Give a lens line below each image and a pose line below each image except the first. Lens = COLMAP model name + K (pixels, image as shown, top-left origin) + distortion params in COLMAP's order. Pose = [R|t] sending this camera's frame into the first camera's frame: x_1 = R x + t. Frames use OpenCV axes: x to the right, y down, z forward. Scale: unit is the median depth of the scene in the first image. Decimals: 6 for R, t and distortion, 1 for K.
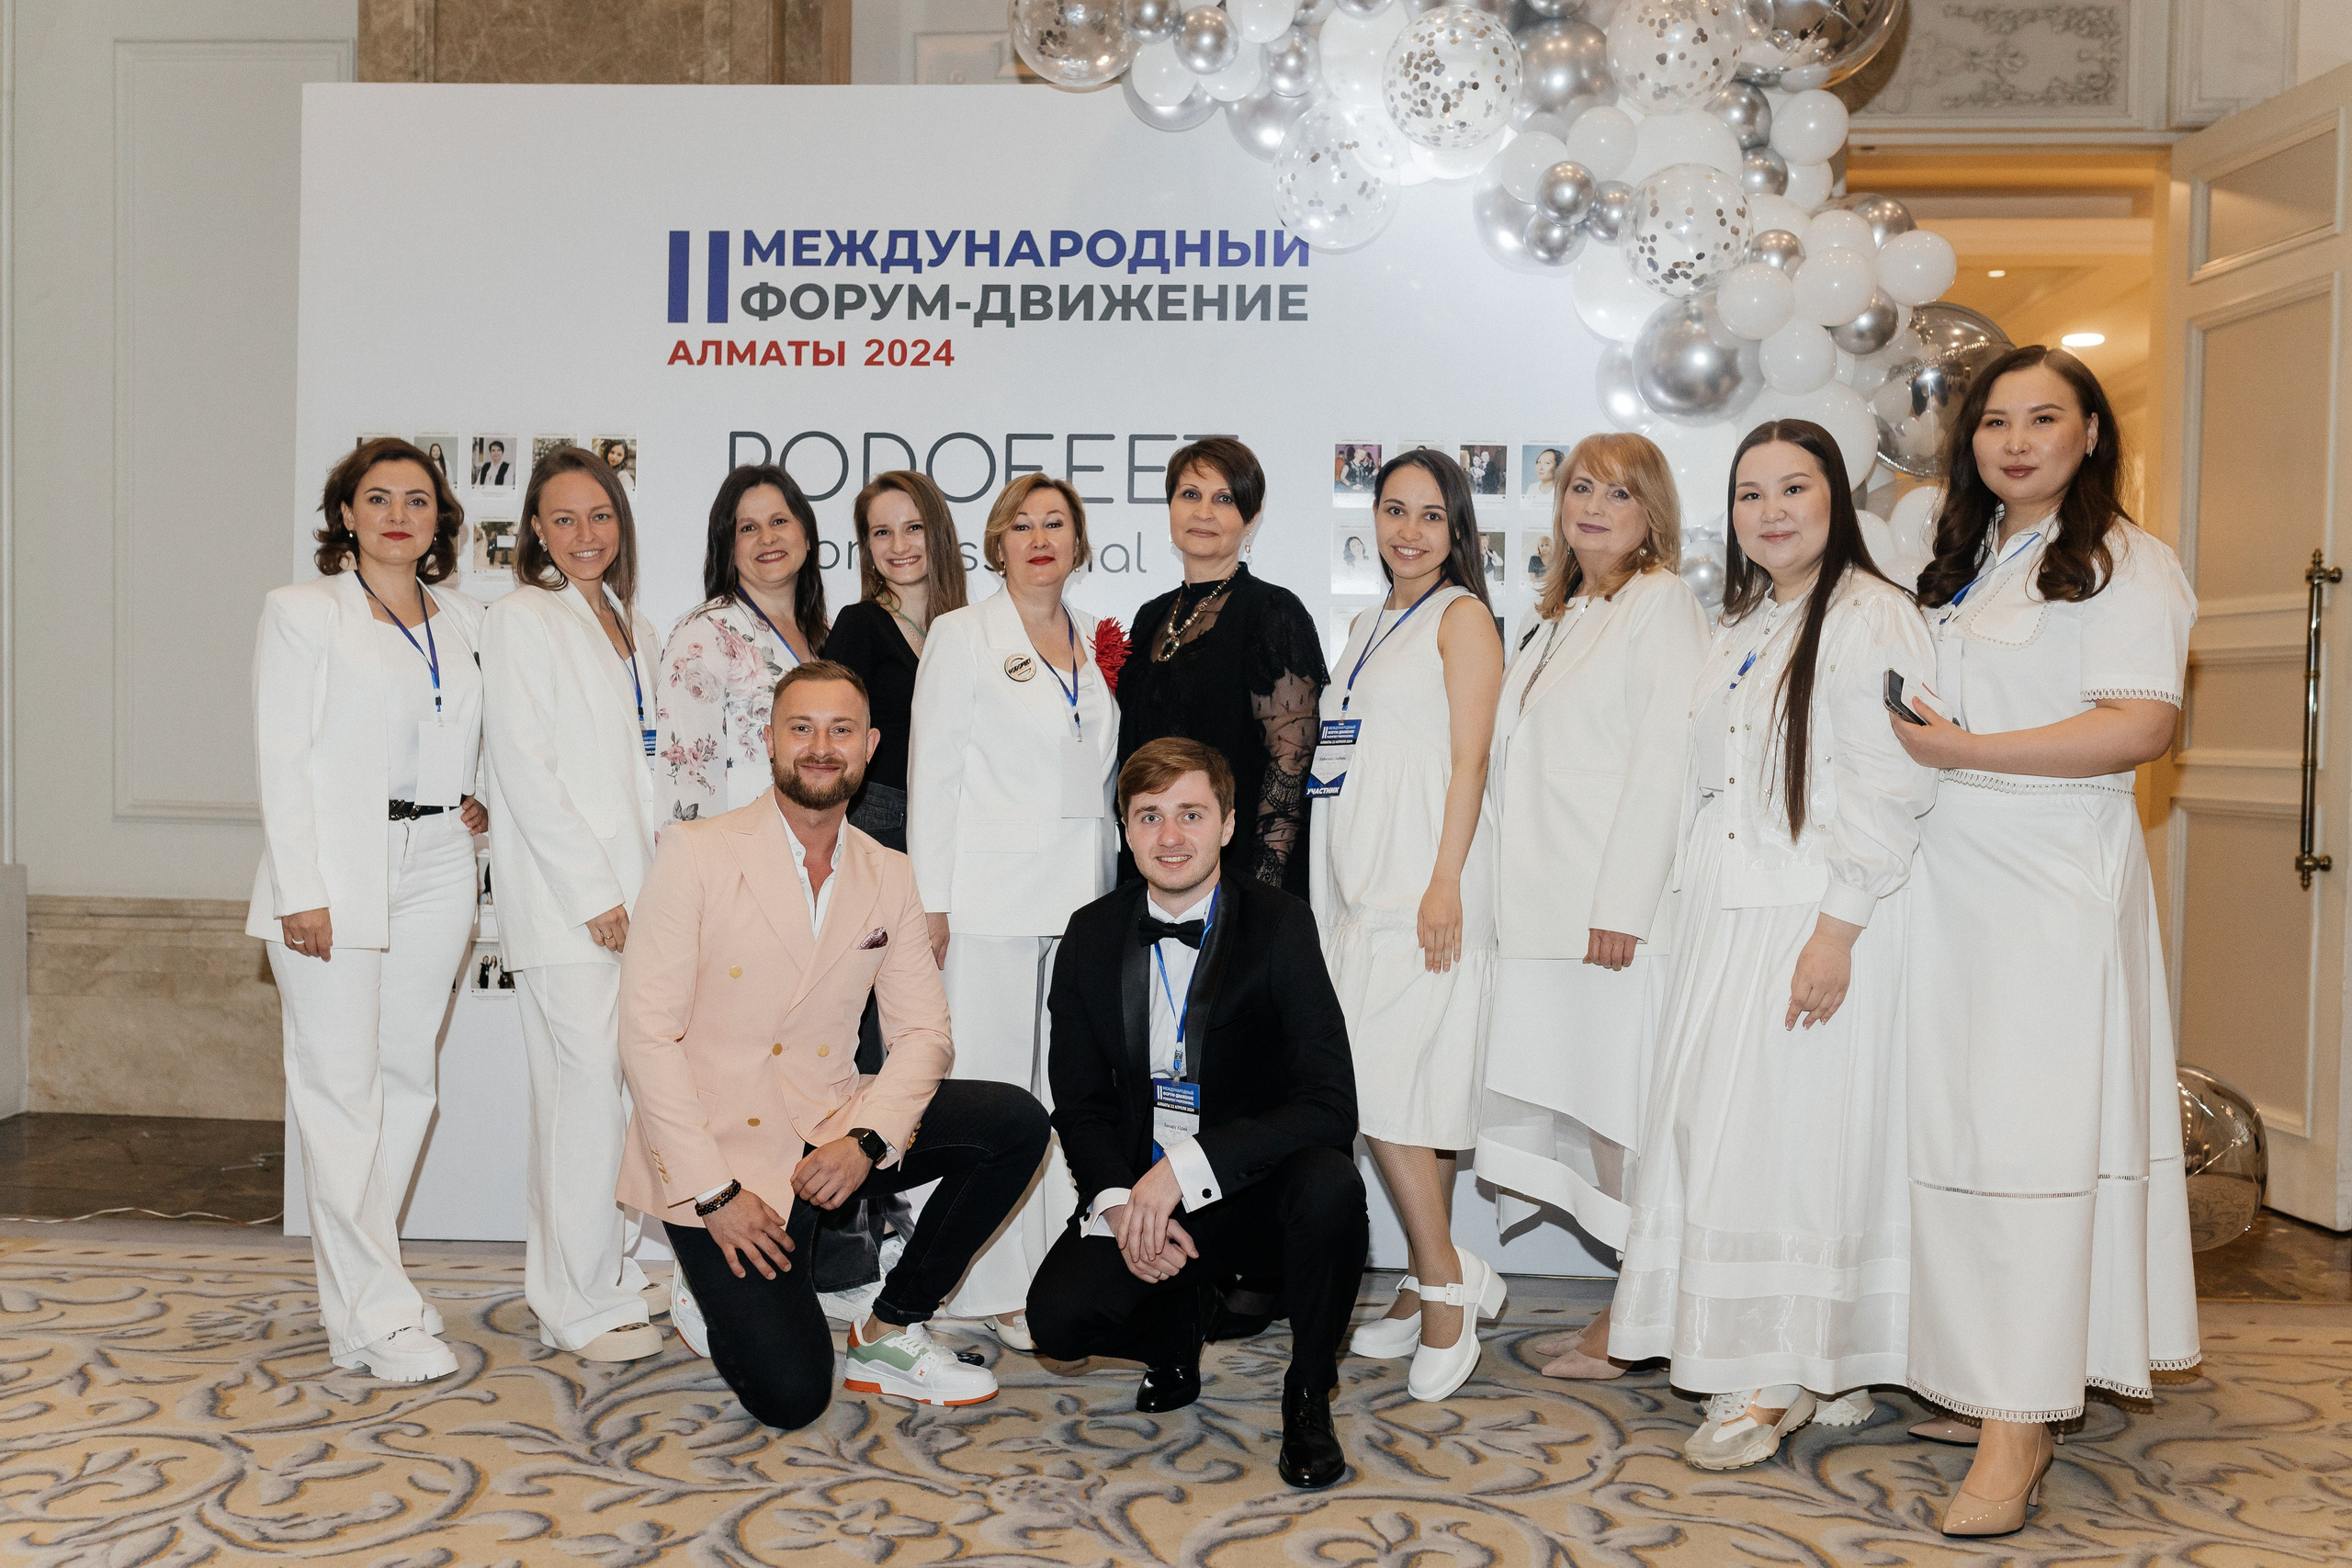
lens RADIAL K [[2228.0, 0, 1179.8], [0, 2228.0, 776.8], [0, 0, 1]] dist [0.002522, -0.001179]
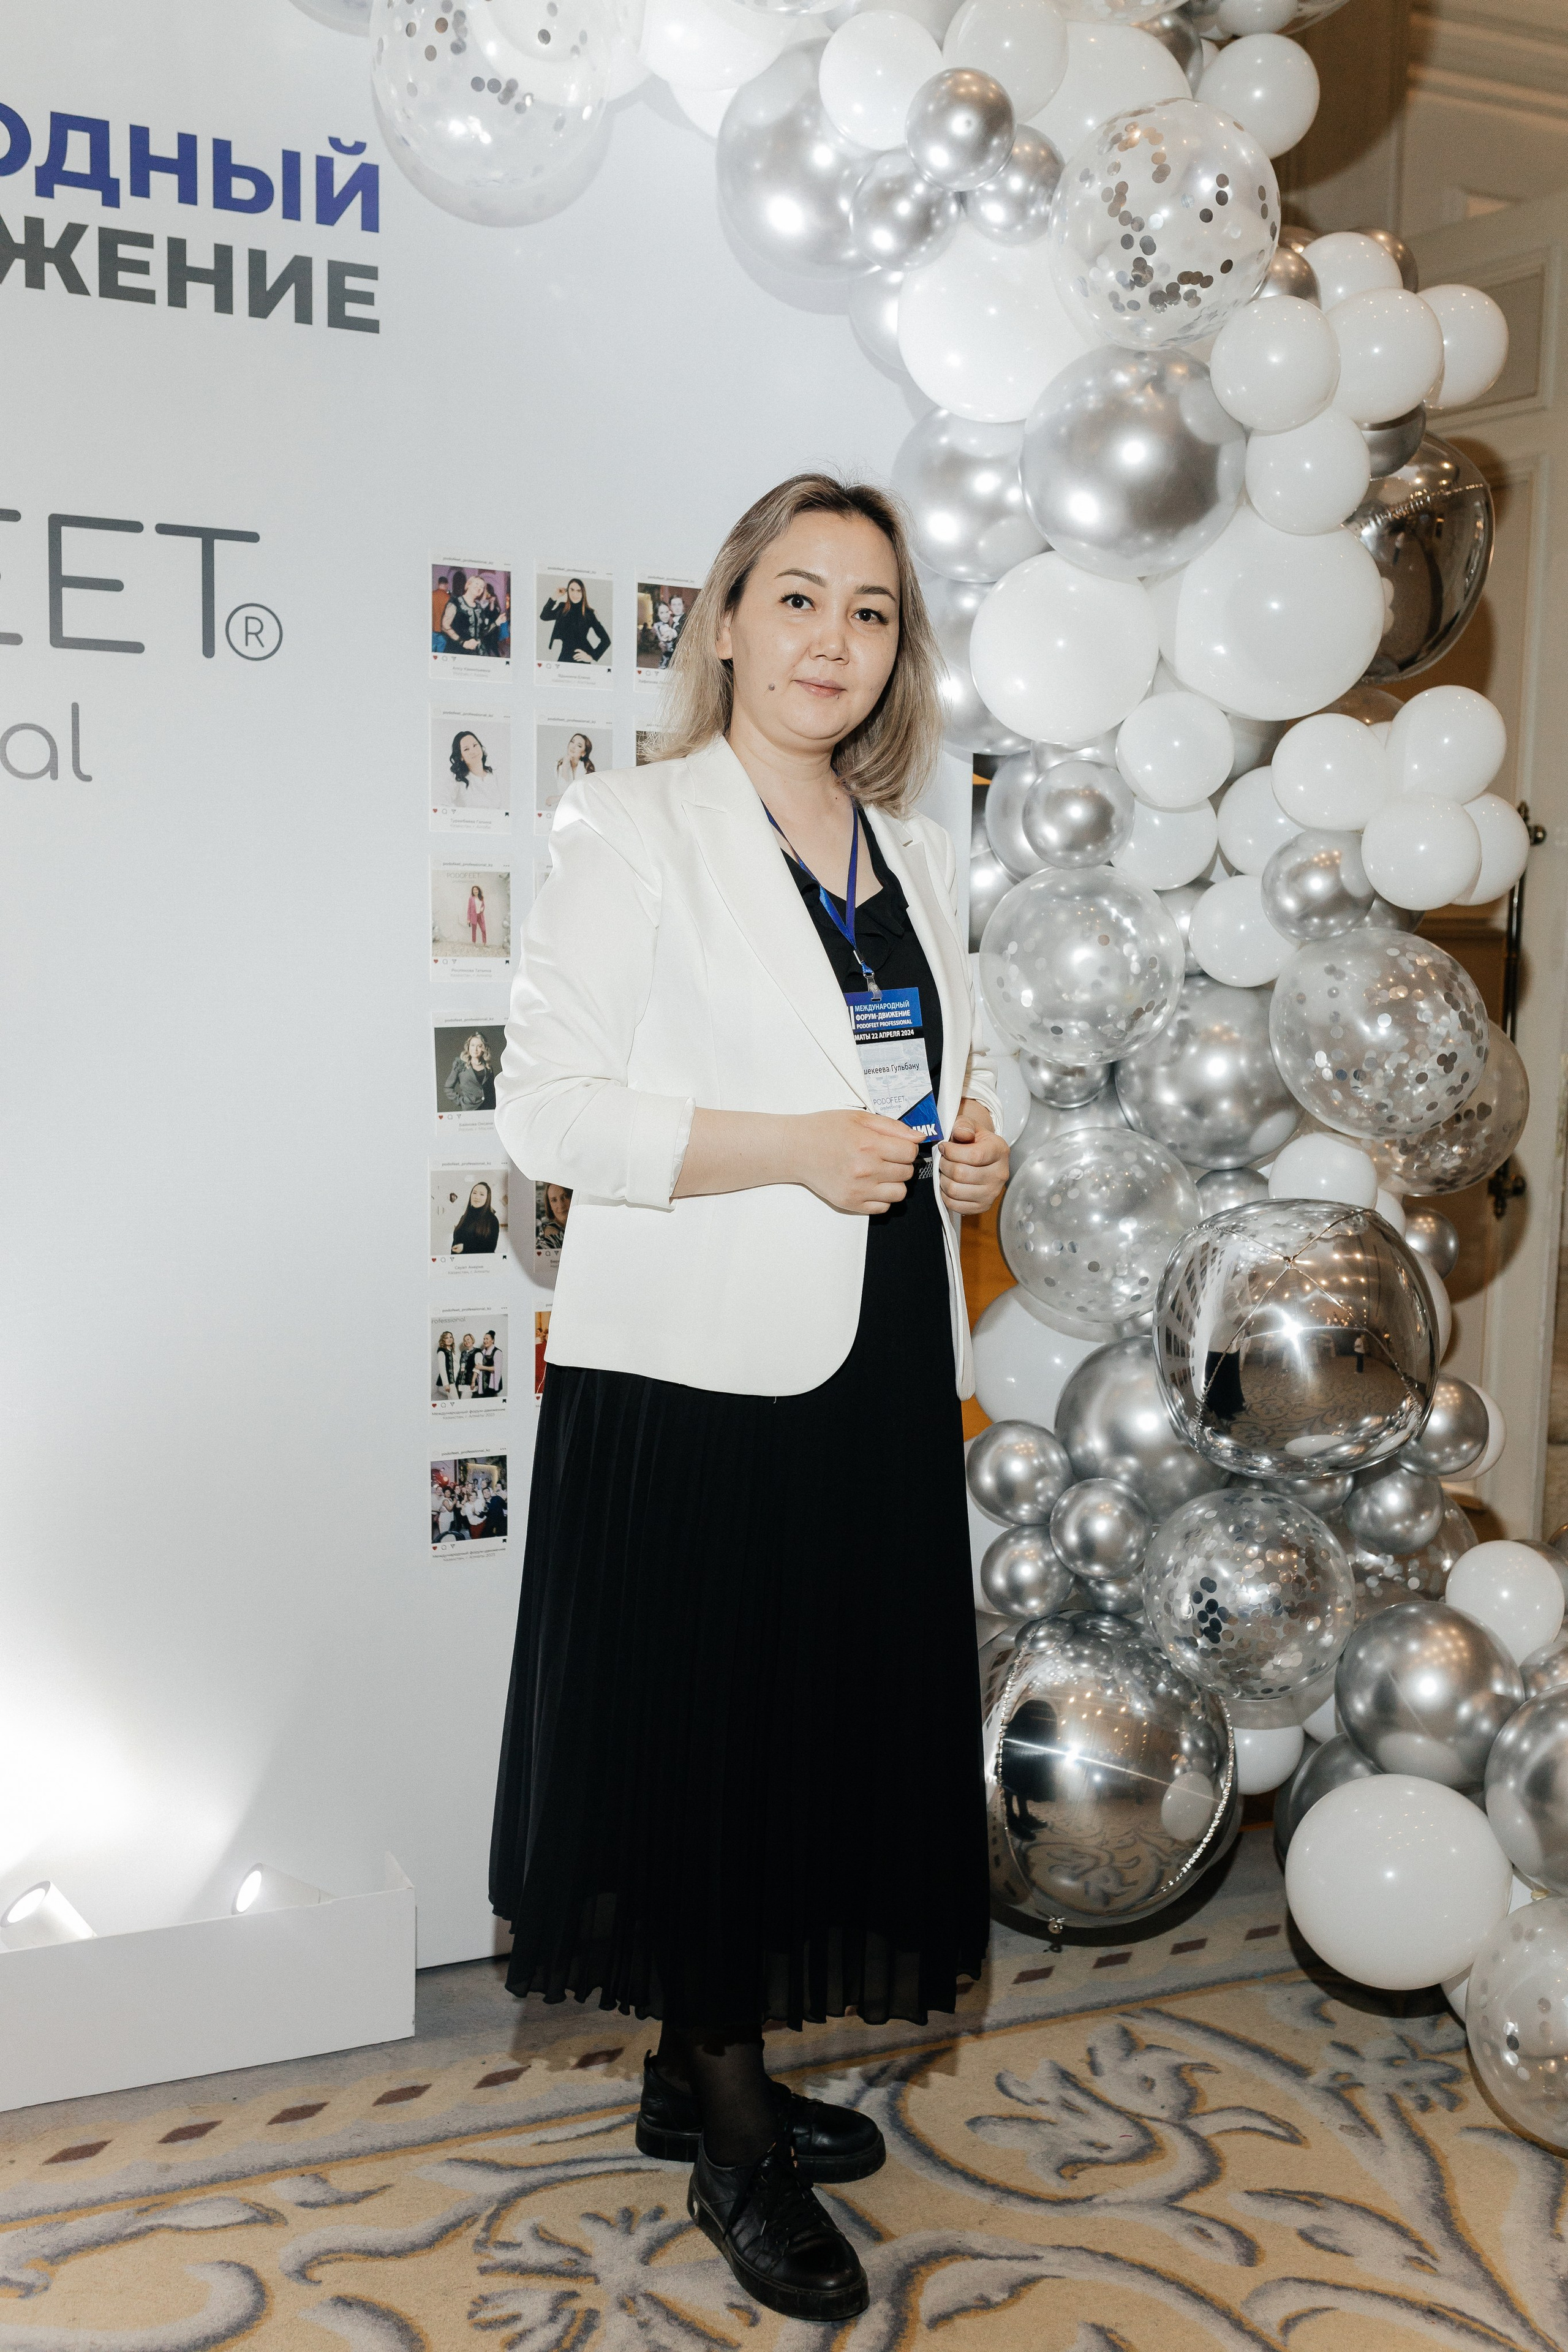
lens RADIAL K [[2228.3, 0, 784.0], [0, 2228.3, 1176.0], [0, 0, 1]] dist [0.002522, -0.001179]
pose [[0.879102, -0.047238, 0.474288, -0.126159], [0.008081, 0.996411, 0.084262, -0.040934], [-0.476566, -0.070243, 0.876328, 0.444829]]
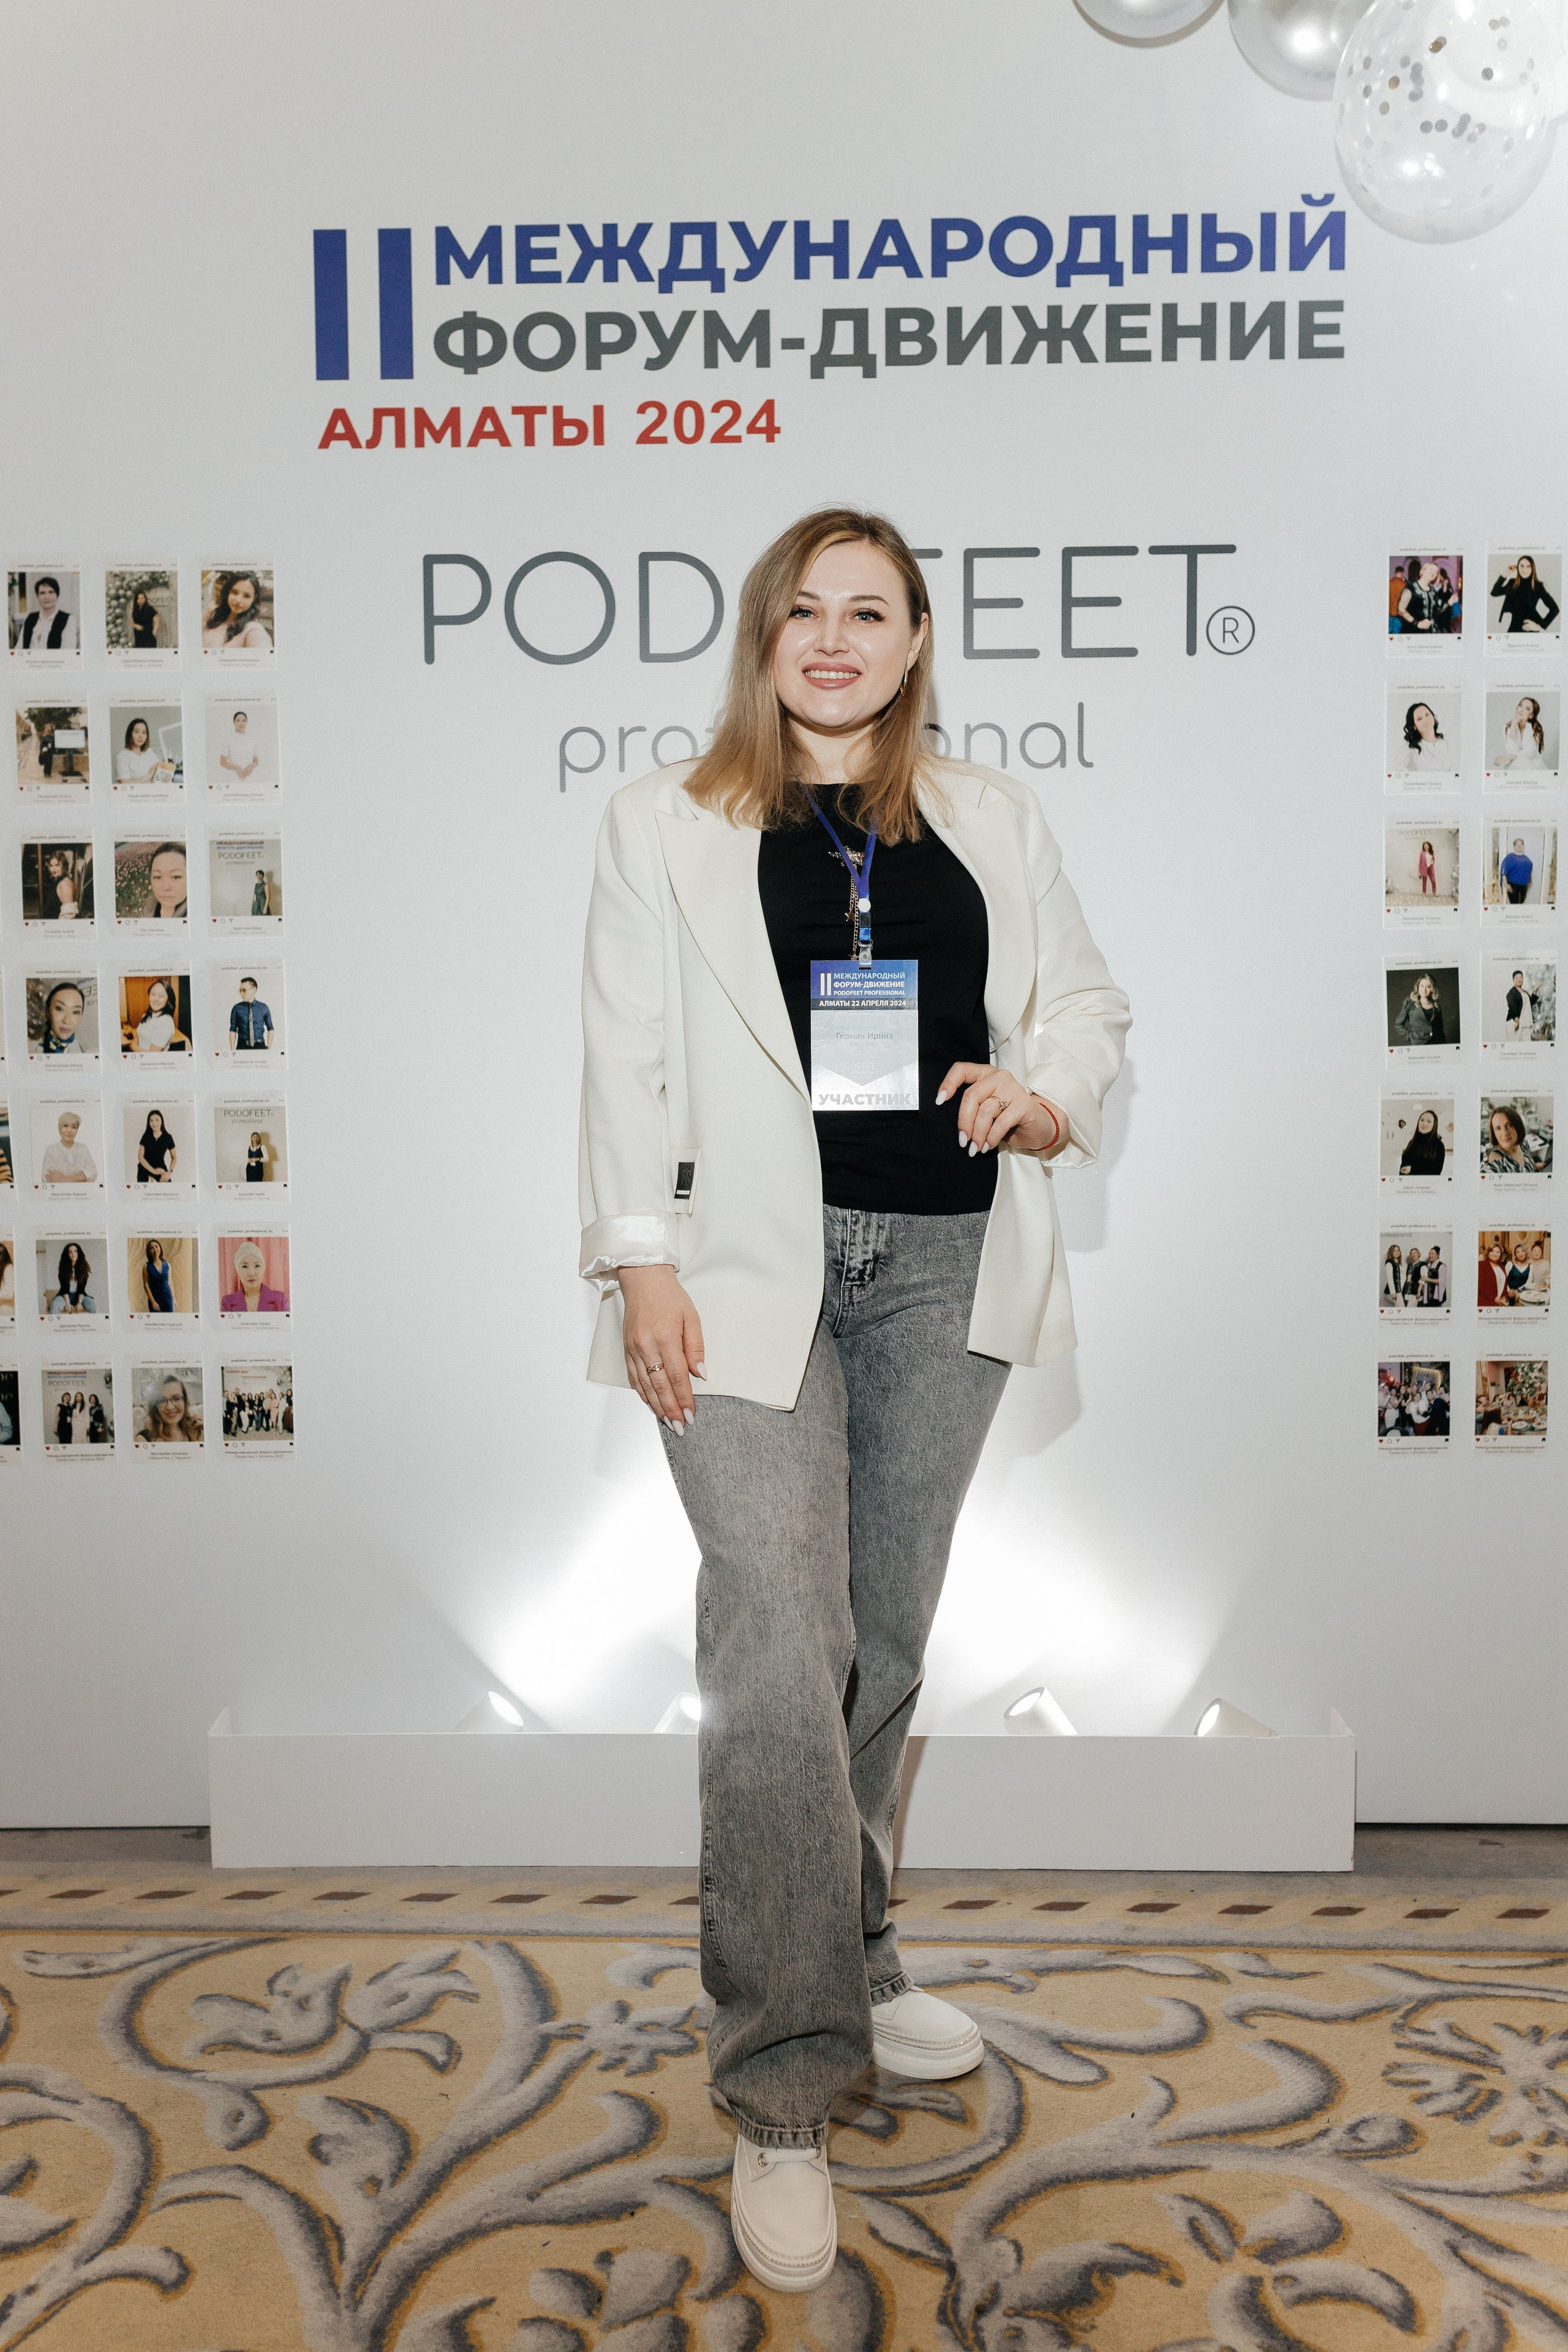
lens RADIAL K [[2228.3, 0, 784.0], [0, 2228.3, 1176.0], [0, 0, 1]] dist [0.002522, -0.001179]
pose [[0.998550, -0.027989, 0.045975, -0.135013], [0.025232, 0.997910, 0.059485, -0.015060], [-0.047544, -0.058239, 0.997170, 0.360555]]
